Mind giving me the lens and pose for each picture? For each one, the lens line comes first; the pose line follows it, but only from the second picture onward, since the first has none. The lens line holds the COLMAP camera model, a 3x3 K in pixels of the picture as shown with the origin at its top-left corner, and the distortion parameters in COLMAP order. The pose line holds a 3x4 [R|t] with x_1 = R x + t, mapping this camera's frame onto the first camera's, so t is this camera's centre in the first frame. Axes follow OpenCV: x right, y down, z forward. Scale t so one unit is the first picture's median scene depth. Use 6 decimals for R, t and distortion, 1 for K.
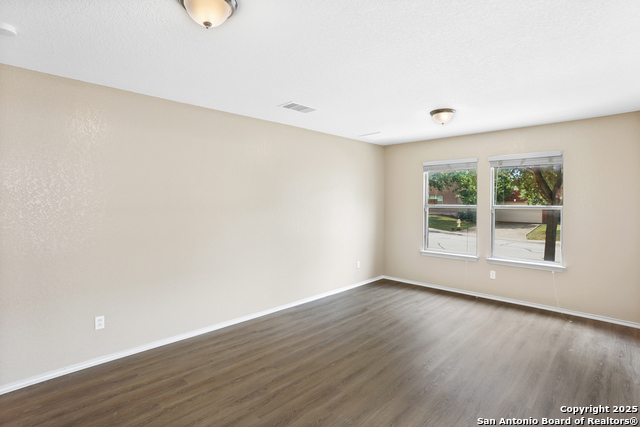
lens RADIAL K [[311.0, 0, 321.4], [0, 311.0, 201.1], [0, 0, 1]] dist [-0.053898, 0.017621]
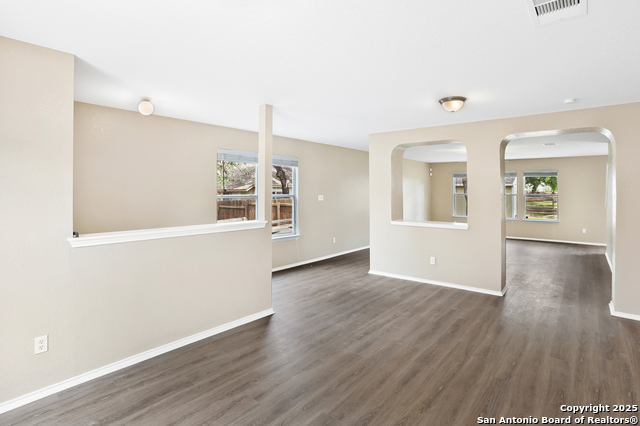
lens RADIAL K [[311.0, 0, 321.4], [0, 311.0, 200.6], [0, 0, 1]] dist [-0.053898, 0.017621]
pose [[-0.997082, -0.002629, -0.076288, 0.453654], [-0.004731, 0.999614, 0.027384, 0.003016], [0.076186, 0.027665, -0.996710, 1.904269]]
